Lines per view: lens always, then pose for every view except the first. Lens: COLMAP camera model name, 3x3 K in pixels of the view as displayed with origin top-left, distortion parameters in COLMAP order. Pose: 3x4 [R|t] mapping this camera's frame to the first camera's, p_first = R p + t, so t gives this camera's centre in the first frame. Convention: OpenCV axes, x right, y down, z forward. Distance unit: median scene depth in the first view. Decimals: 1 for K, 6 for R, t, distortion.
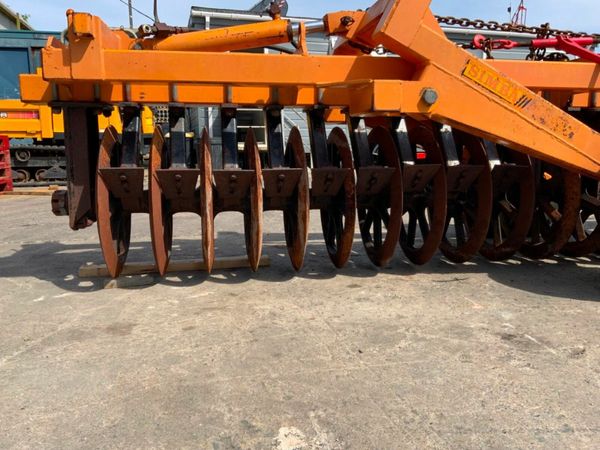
lens RADIAL K [[501.6, 0, 300.7], [0, 501.6, 227.2], [0, 0, 1]] dist [0.036195, -0.067291]
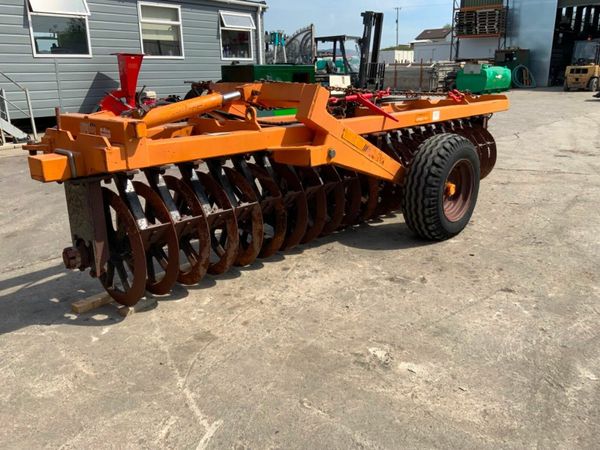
lens RADIAL K [[501.6, 0, 303.1], [0, 501.6, 222.6], [0, 0, 1]] dist [0.036195, -0.067291]
pose [[0.793692, -0.177567, 0.581827, -0.842793], [0.107835, 0.982371, 0.152707, -0.295515], [-0.598686, -0.058461, 0.798848, -0.312045]]
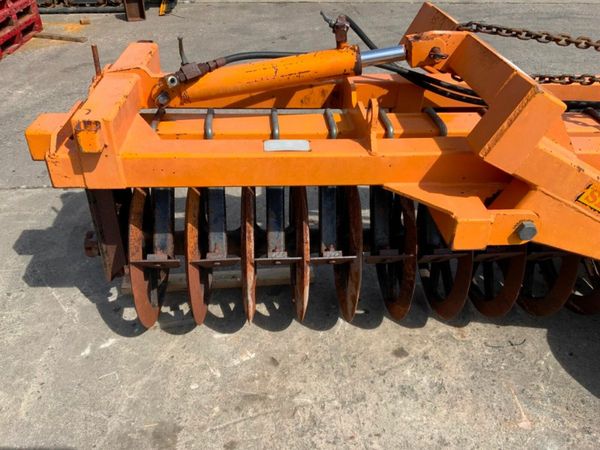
lens RADIAL K [[501.6, 0, 299.1], [0, 501.6, 223.4], [0, 0, 1]] dist [0.036195, -0.067291]
pose [[0.993943, 0.082060, -0.073097, -0.040666], [-0.042426, 0.900108, 0.433597, -0.591042], [0.101376, -0.427870, 0.898137, 0.256656]]
